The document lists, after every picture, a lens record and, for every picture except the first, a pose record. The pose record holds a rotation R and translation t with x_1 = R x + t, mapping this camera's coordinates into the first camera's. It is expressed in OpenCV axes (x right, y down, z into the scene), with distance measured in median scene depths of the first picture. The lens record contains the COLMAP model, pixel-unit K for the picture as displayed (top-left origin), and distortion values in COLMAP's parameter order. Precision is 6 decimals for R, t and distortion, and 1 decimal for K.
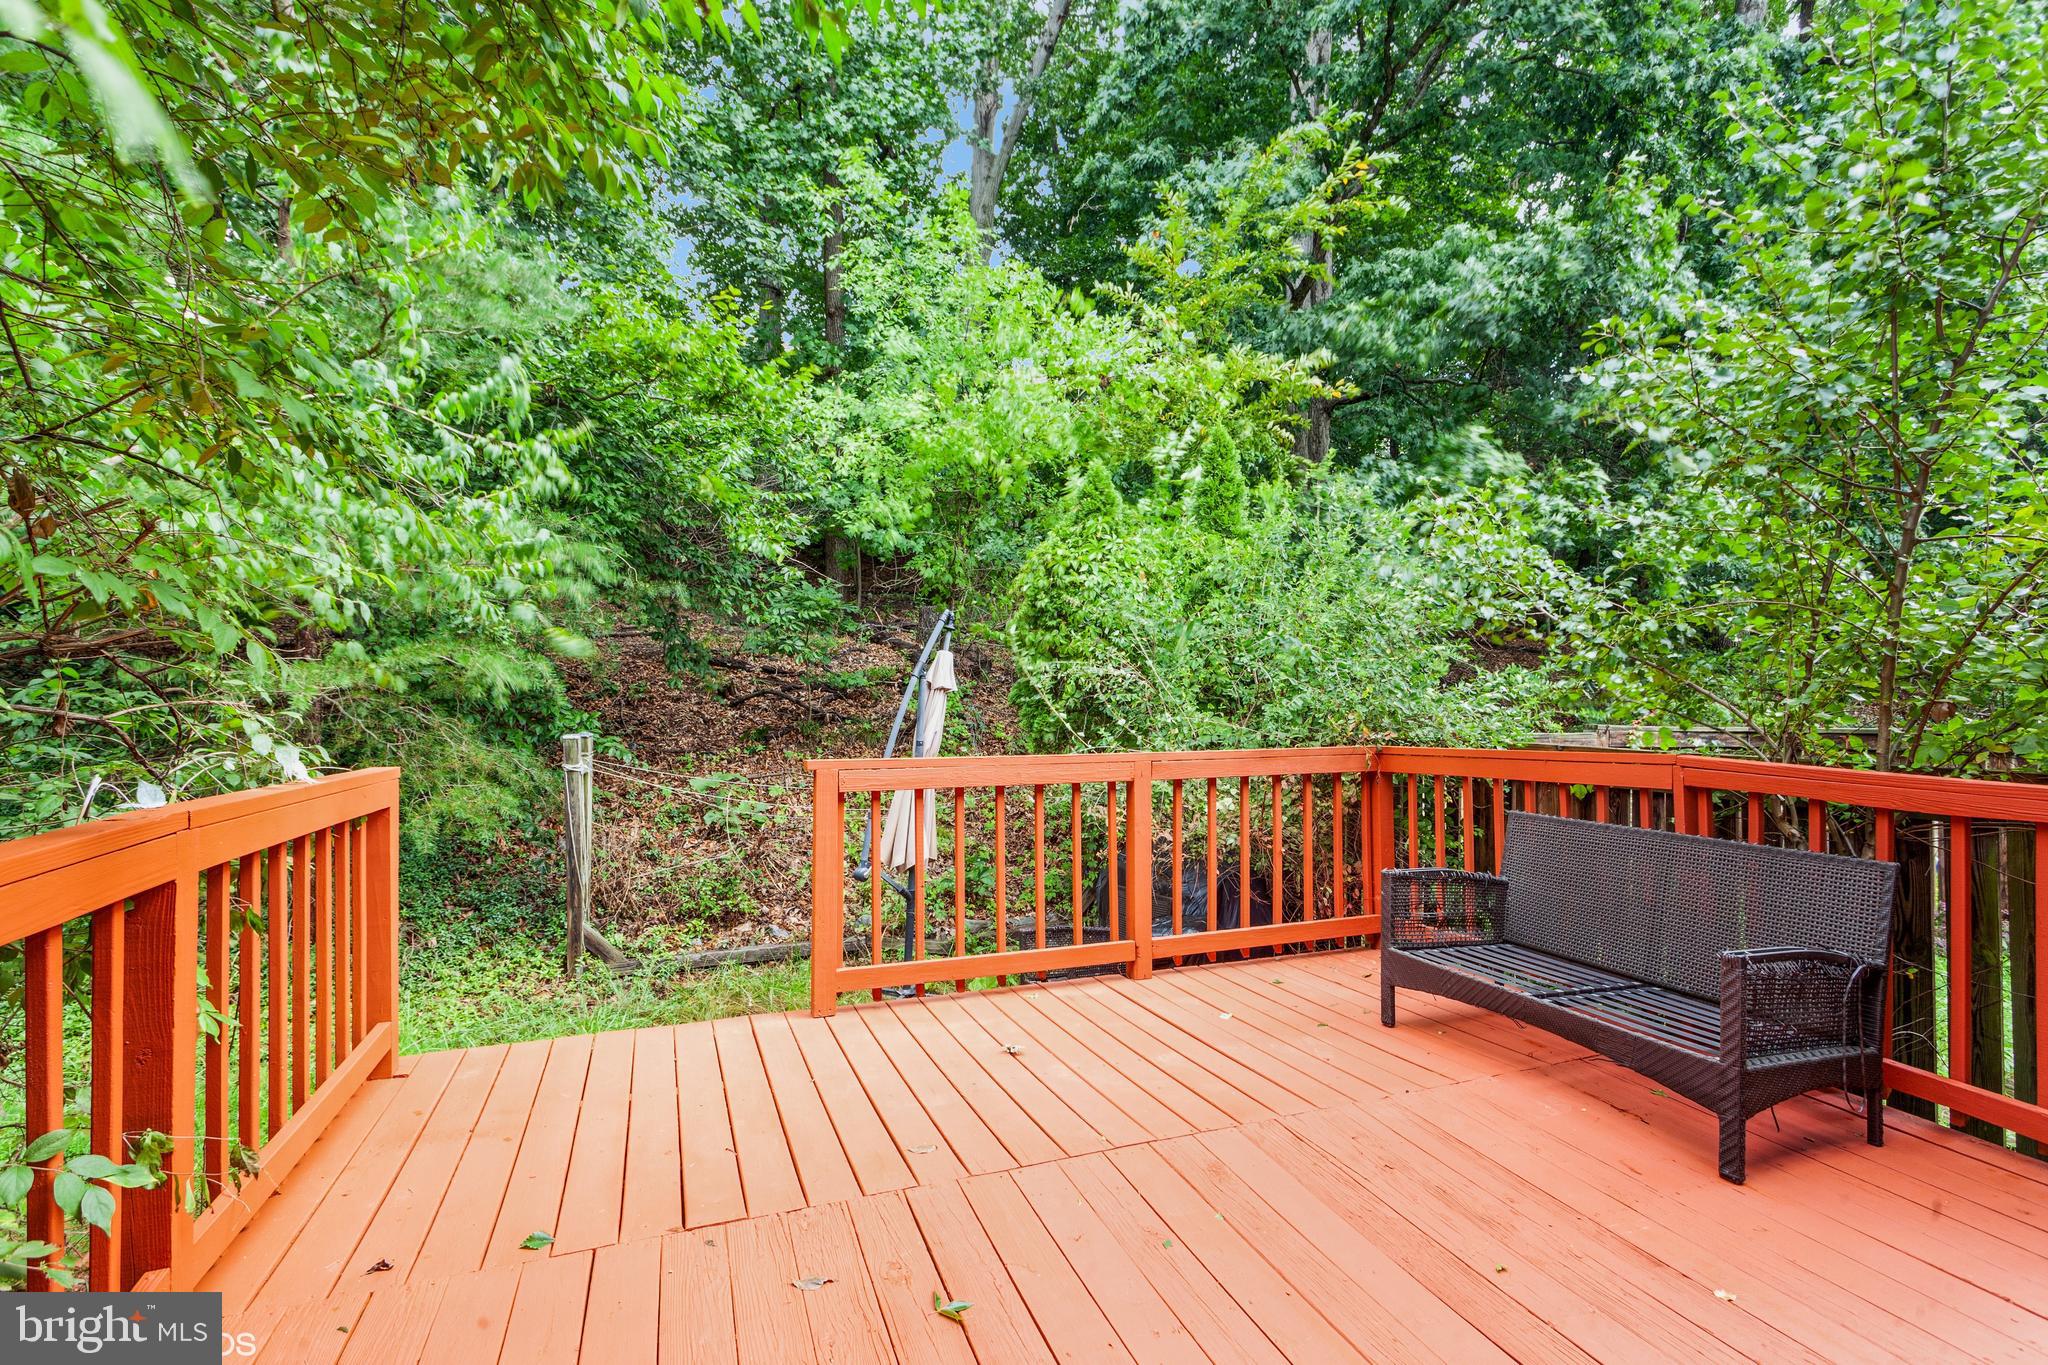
lens RADIAL K [[987.1, 0, 1021.3], [0, 987.1, 681.1], [0, 0, 1]] dist [0.001005, 0.000806]
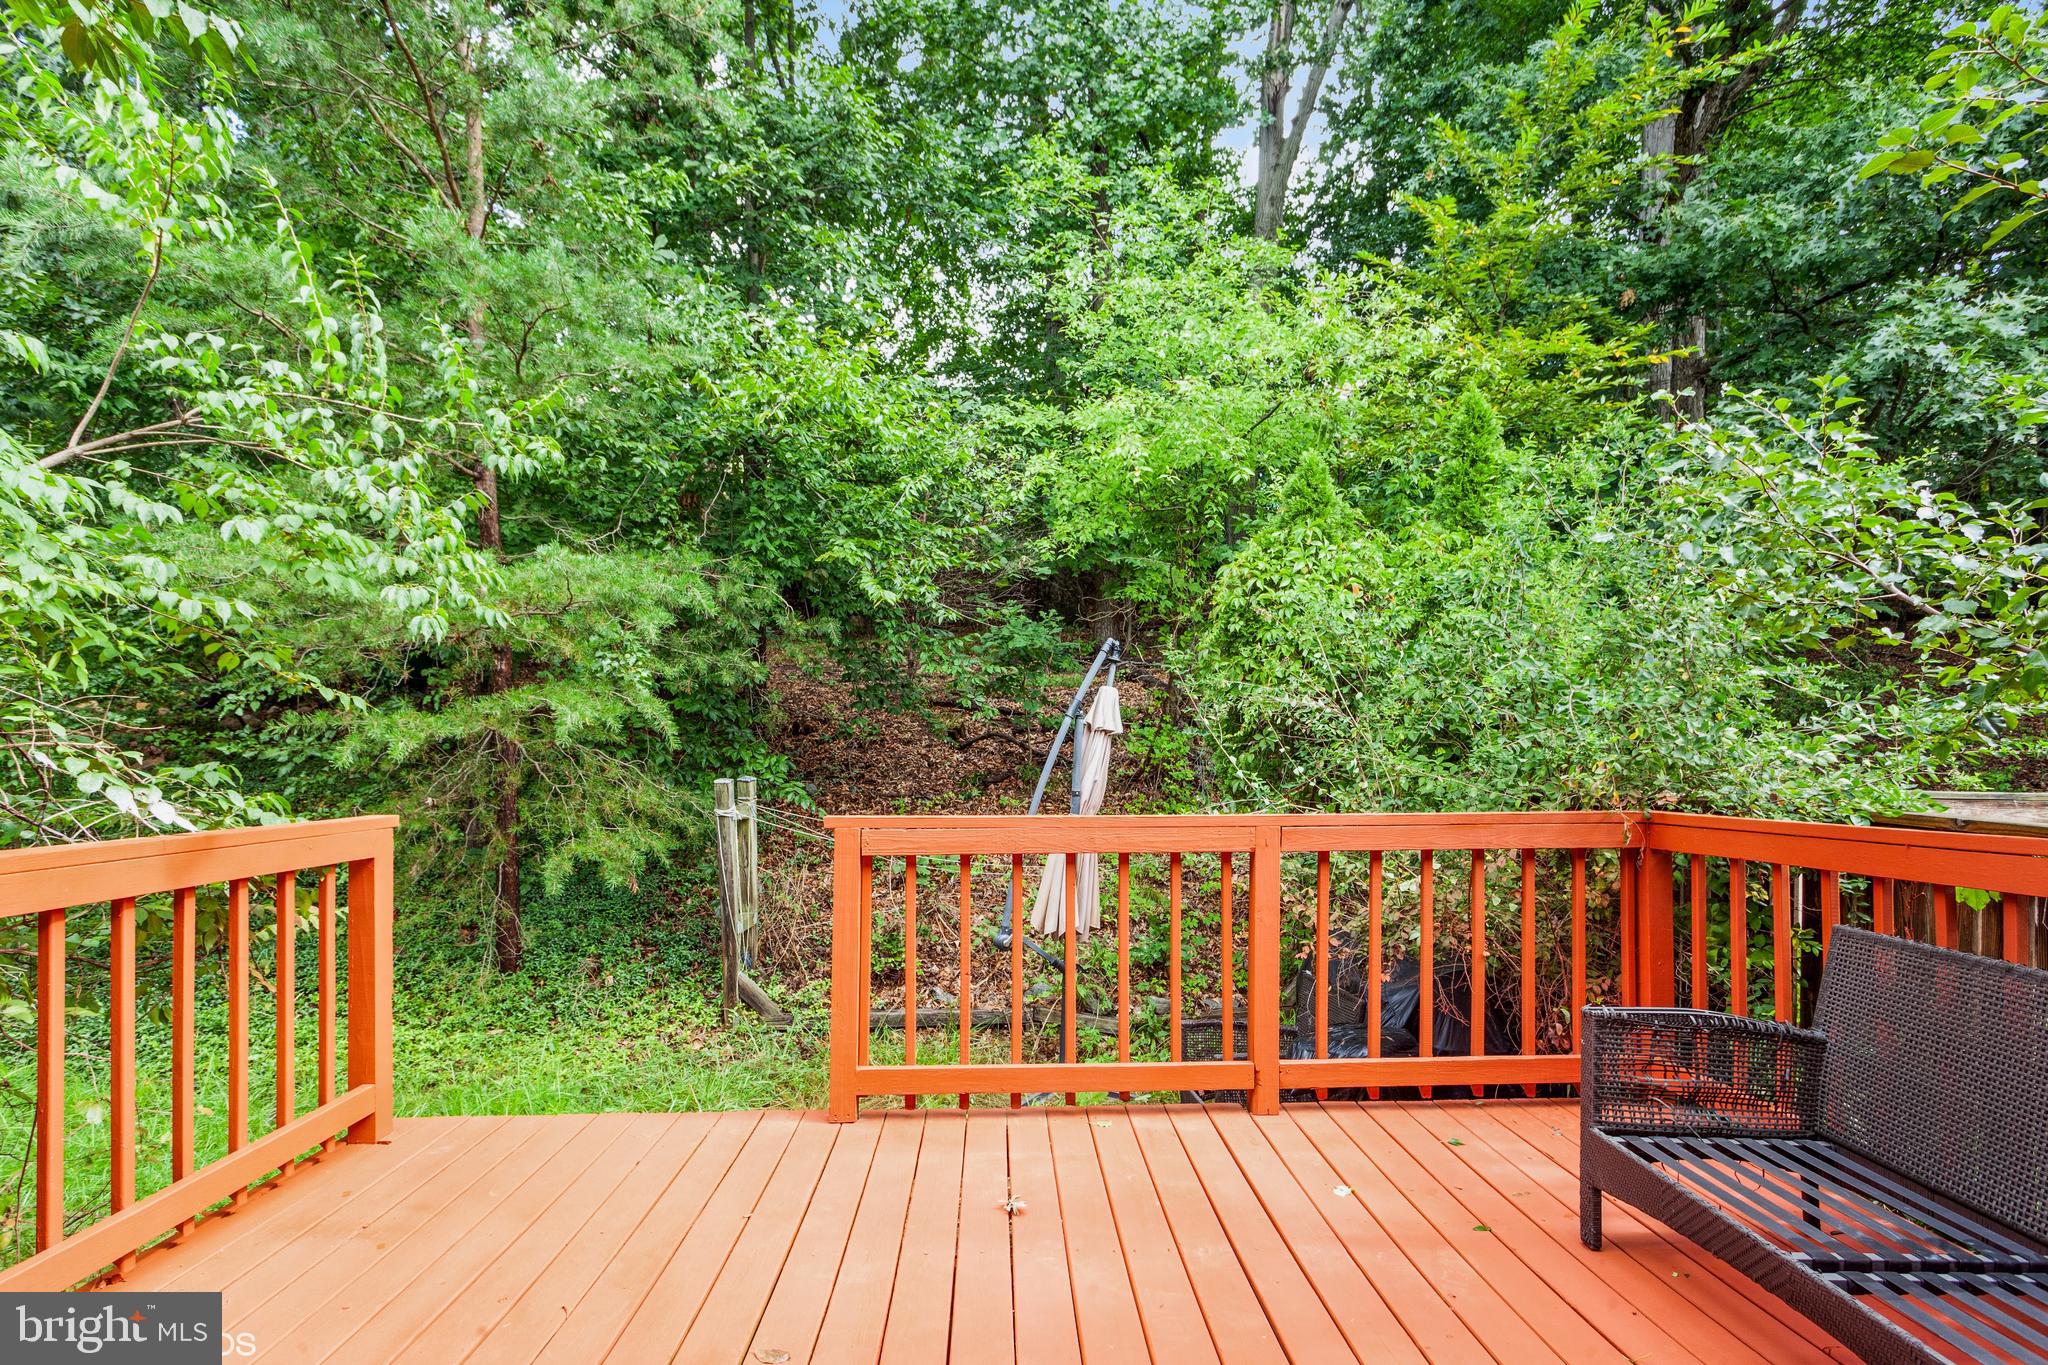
lens RADIAL K [[1008.5, 0, 1020.0], [0, 1008.5, 733.5], [0, 0, 1]] dist [-0.000002, 0.000460]
pose [[0.947182, -0.001409, -0.320694, 0.170254], [0.004872, 0.999938, 0.009997, 0.001452], [0.320660, -0.011031, 0.947130, 0.187812]]
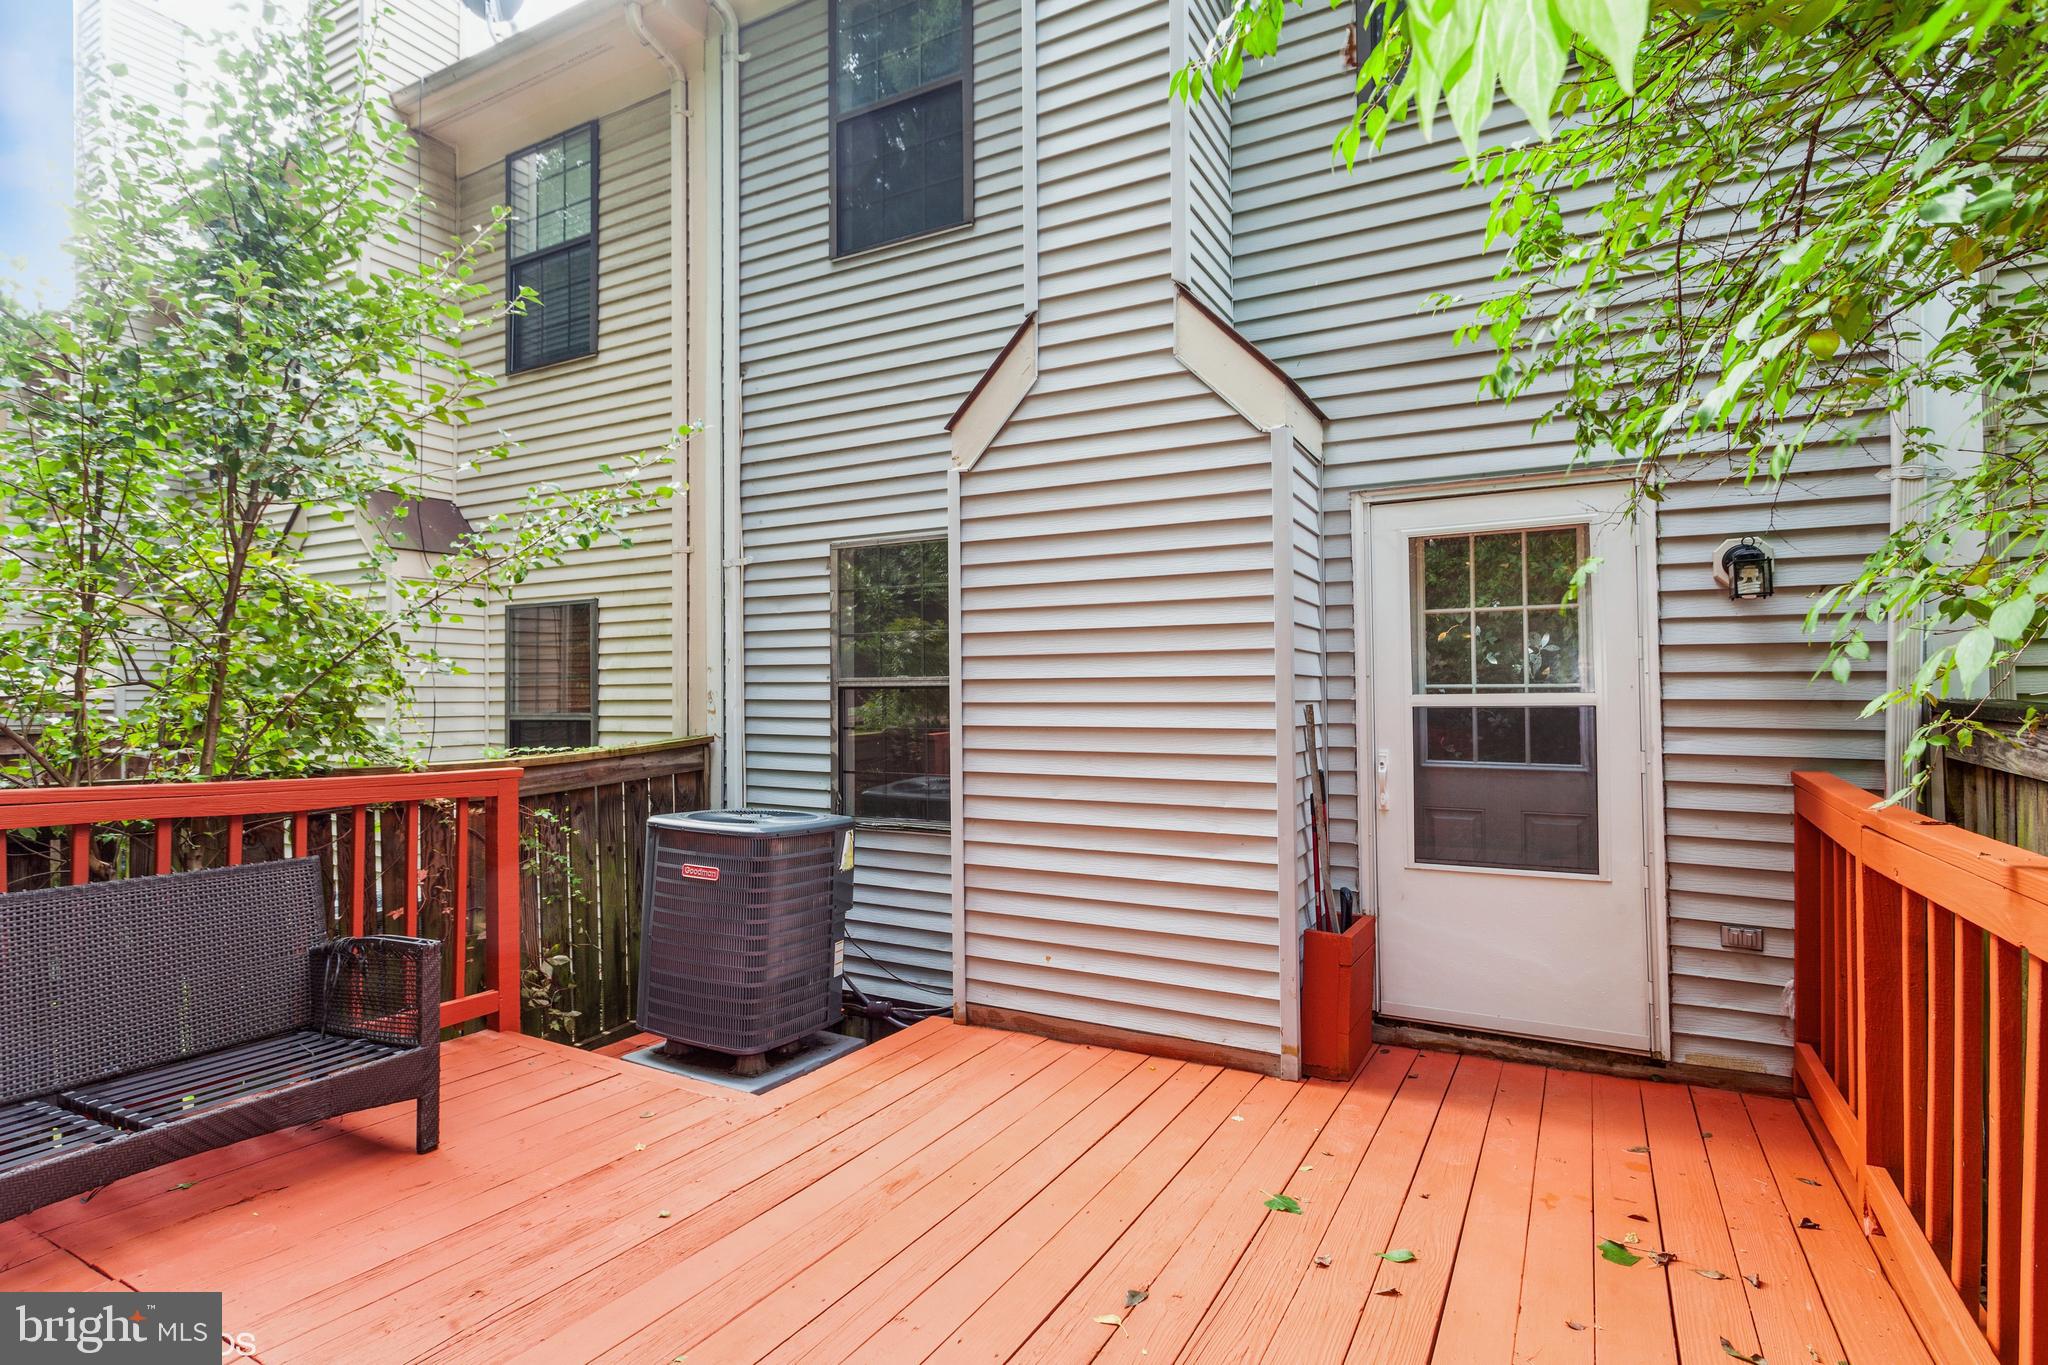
lens RADIAL K [[1004.6, 0, 1019.4], [0, 1004.6, 660.1], [0, 0, 1]] dist [-0.001566, 0.000628]
pose [[-0.647341, 0.031160, 0.761564, -0.287257], [-0.006195, 0.998916, -0.046137, 0.004152], [-0.762176, -0.034584, -0.646446, 0.621157]]
